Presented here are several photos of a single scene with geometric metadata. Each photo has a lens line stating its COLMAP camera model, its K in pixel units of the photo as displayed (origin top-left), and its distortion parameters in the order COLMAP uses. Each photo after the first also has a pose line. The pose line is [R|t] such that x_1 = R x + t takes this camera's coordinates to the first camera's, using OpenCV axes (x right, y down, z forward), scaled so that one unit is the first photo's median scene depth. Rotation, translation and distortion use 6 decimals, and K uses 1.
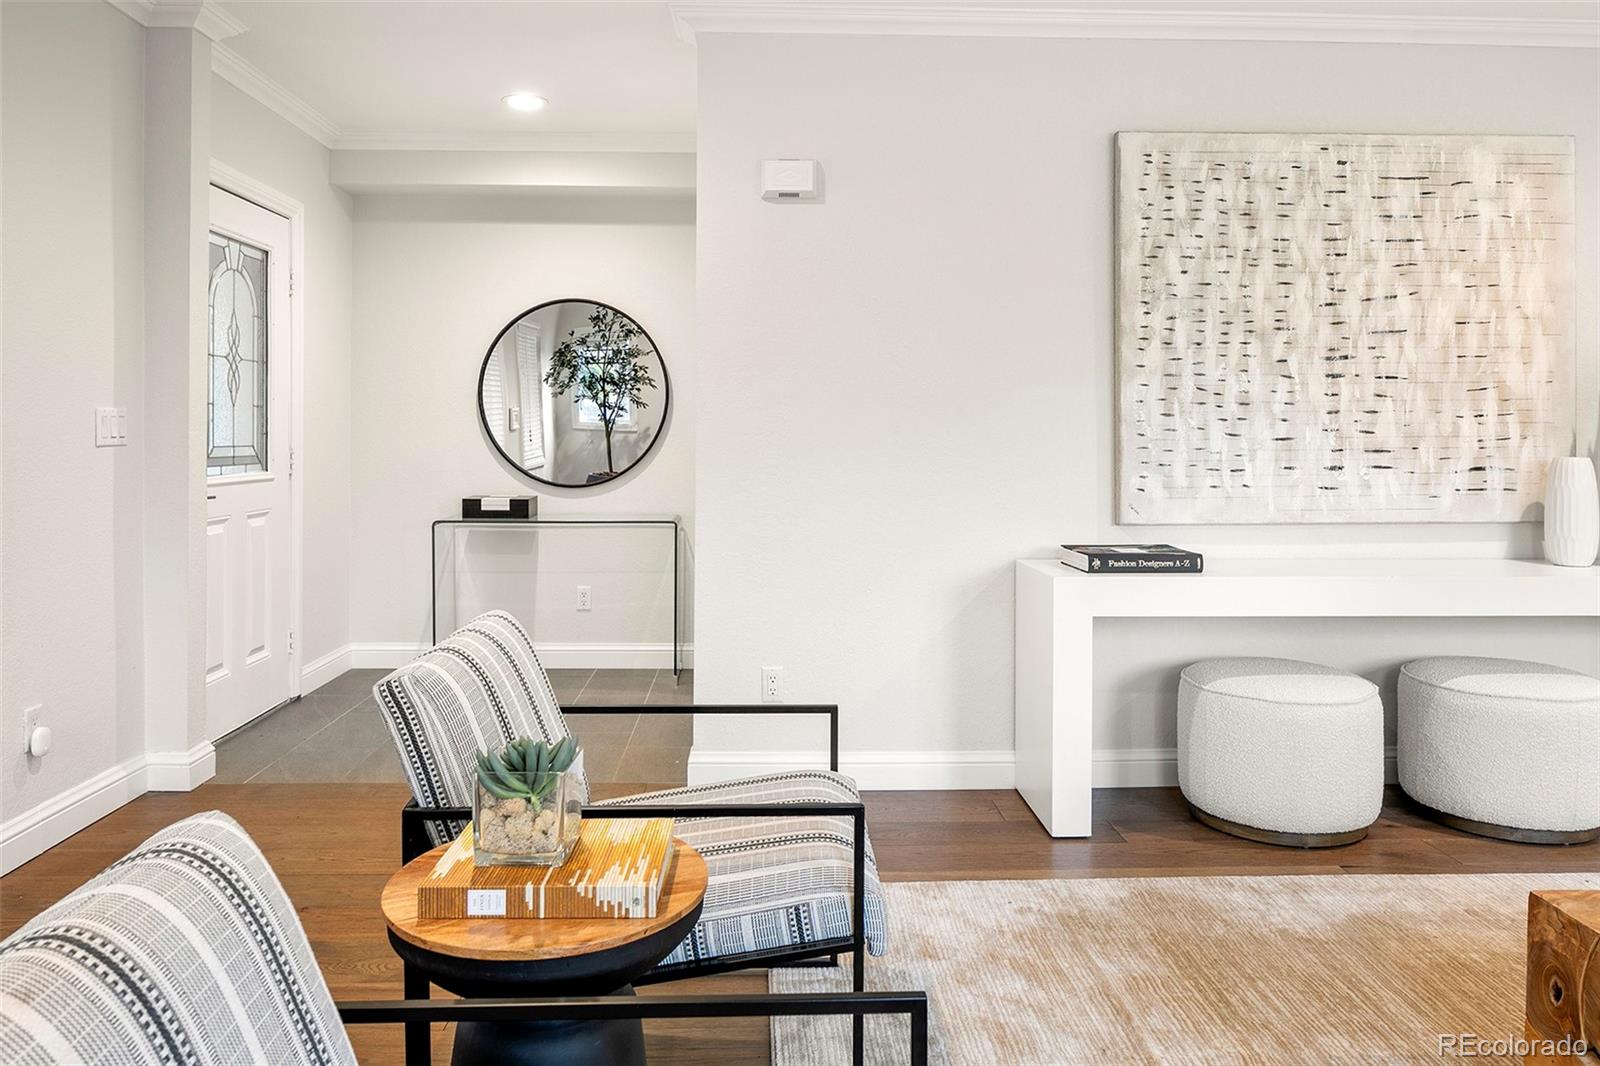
lens RADIAL K [[1119.6, 0, 797.4], [0, 1119.6, 444.7], [0, 0, 1]] dist [-0.003894, -0.000992]
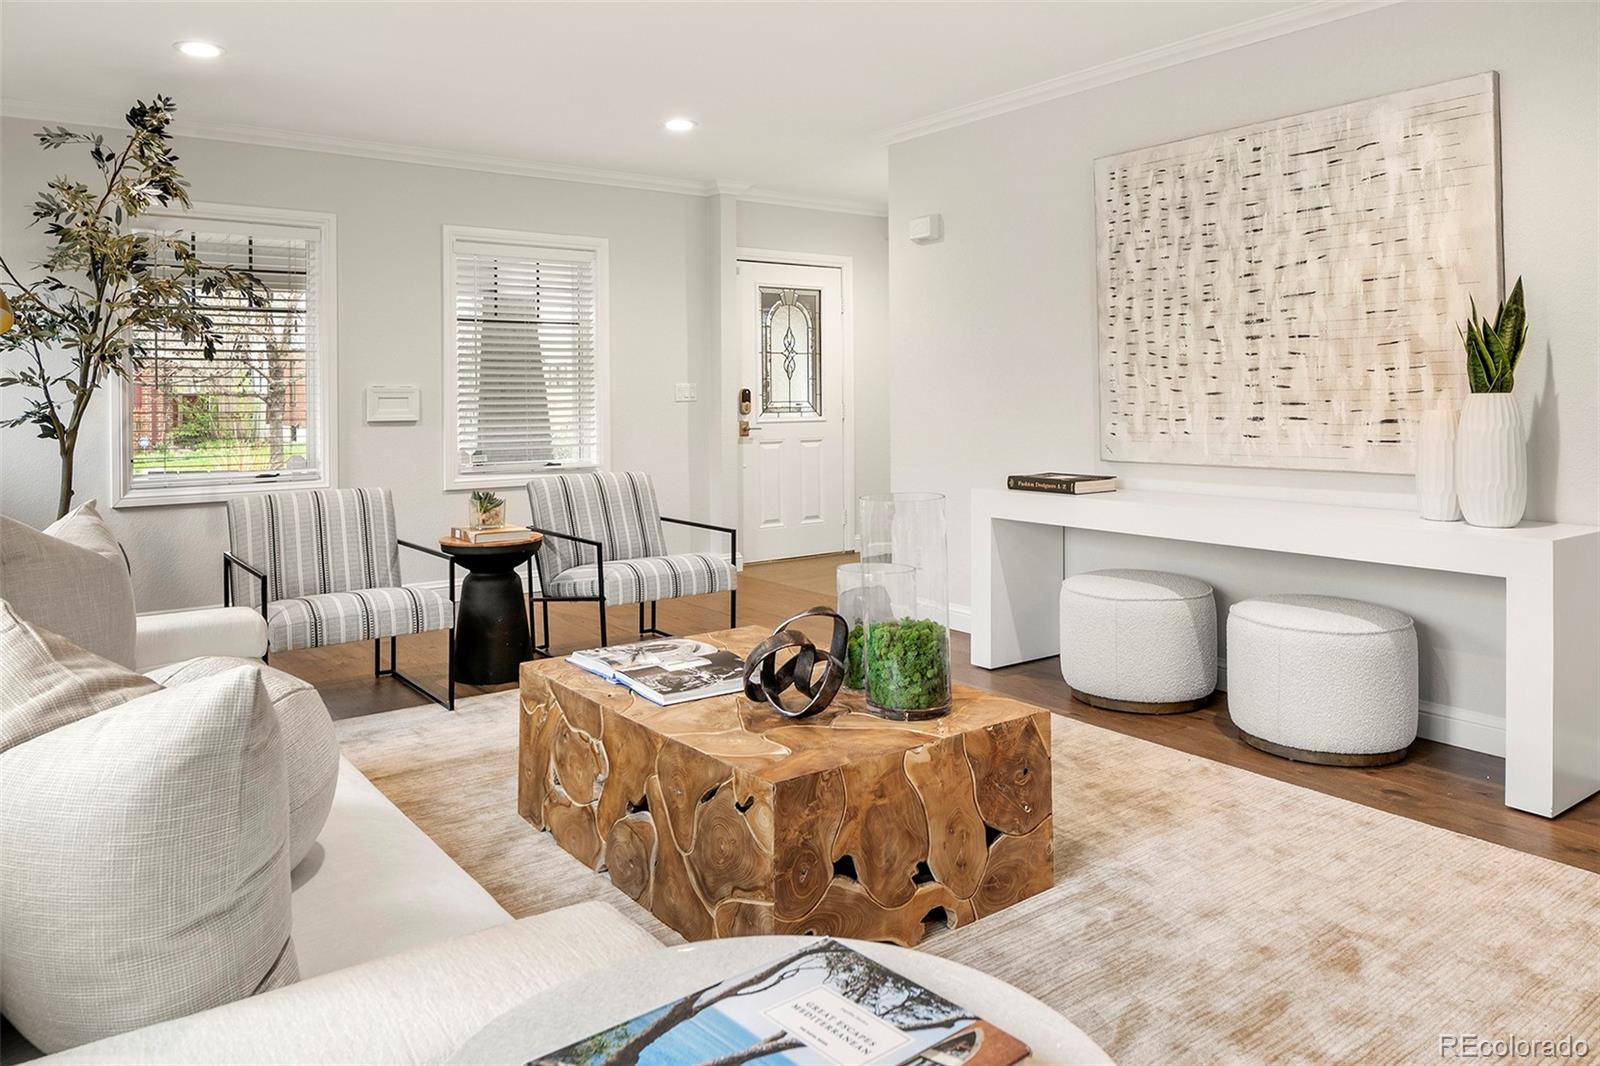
lens RADIAL K [[1105.6, 0, 799.2], [0, 1105.6, 389.6], [0, 0, 1]] dist [-0.004568, -0.003290]
pose [[0.568355, -0.011266, -0.822707, 1.139545], [0.004638, 0.999934, -0.010489, 0.000963], [0.822771, 0.002146, 0.568369, -0.016263]]
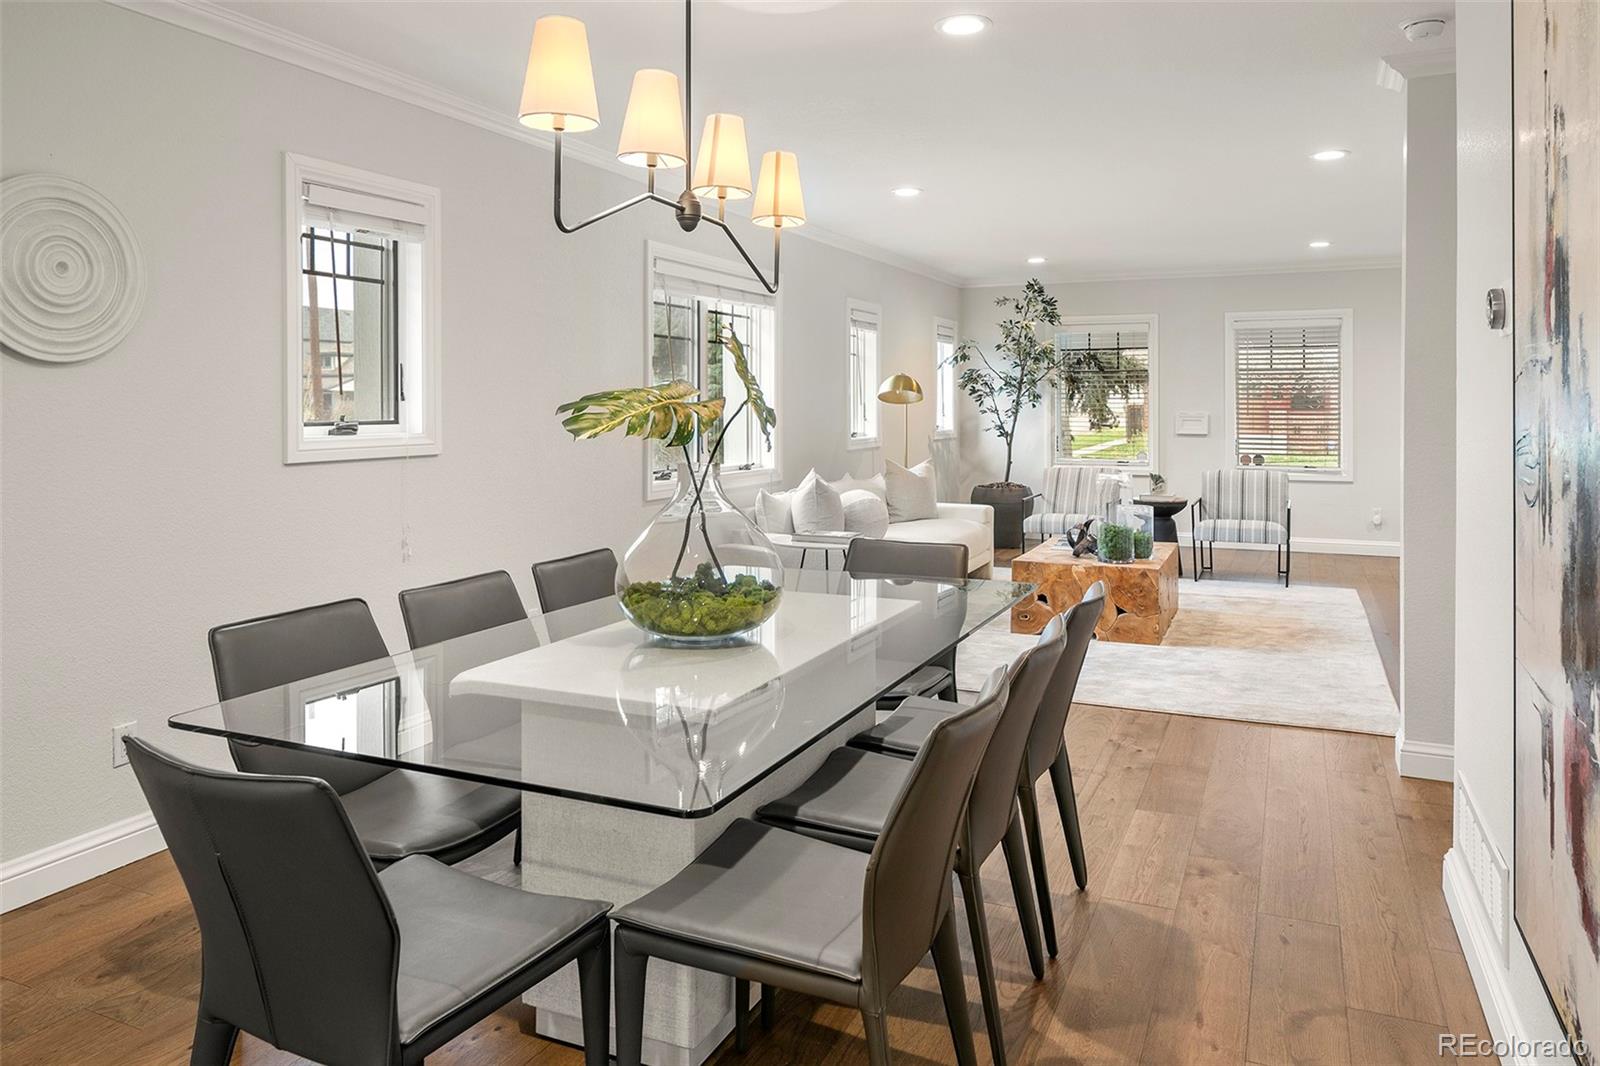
lens RADIAL K [[1120.4, 0, 786.1], [0, 1120.4, 405.1], [0, 0, 1]] dist [-0.006137, 0.003014]
pose [[-0.449074, -0.001456, -0.893494, 2.363174], [-0.006961, 0.999974, 0.001869, -0.042286], [0.893468, 0.007059, -0.449072, 0.761286]]
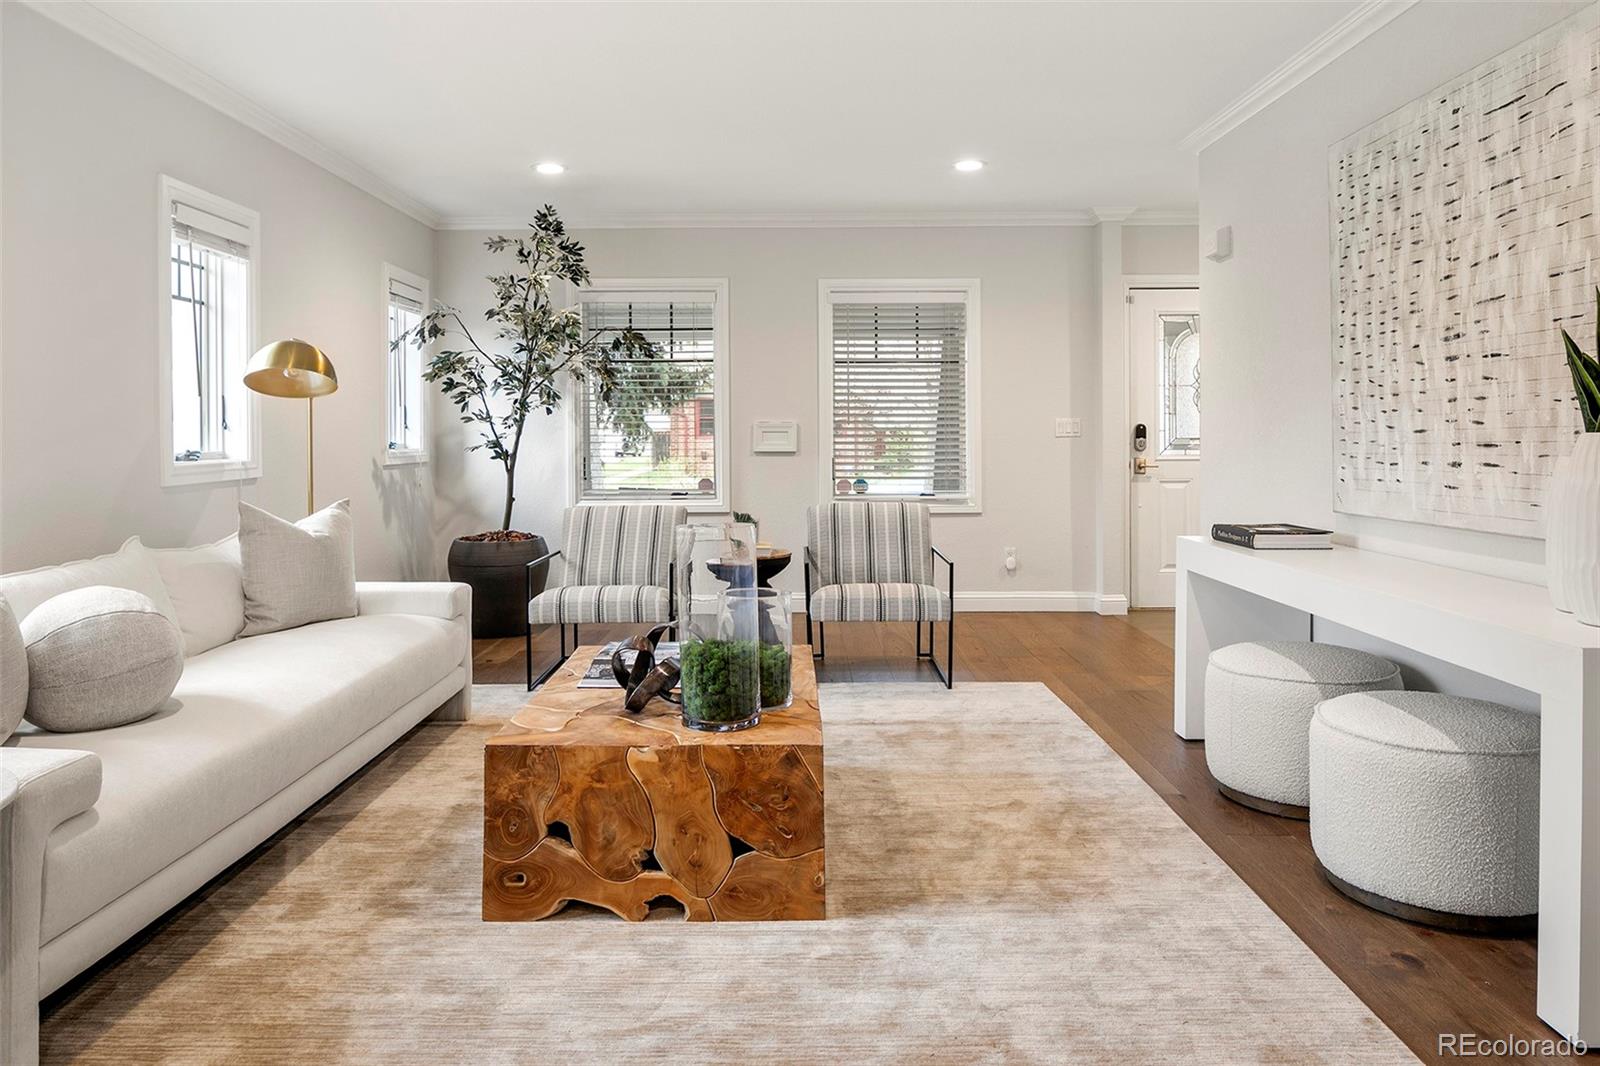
lens RADIAL K [[1106.7, 0, 791.3], [0, 1106.7, 438.6], [0, 0, 1]] dist [-0.006362, -0.000312]
pose [[-0.039484, 0.002251, -0.999218, 1.358010], [-0.002870, 0.999993, 0.002366, 0.000257], [0.999216, 0.002962, -0.039477, 0.520780]]
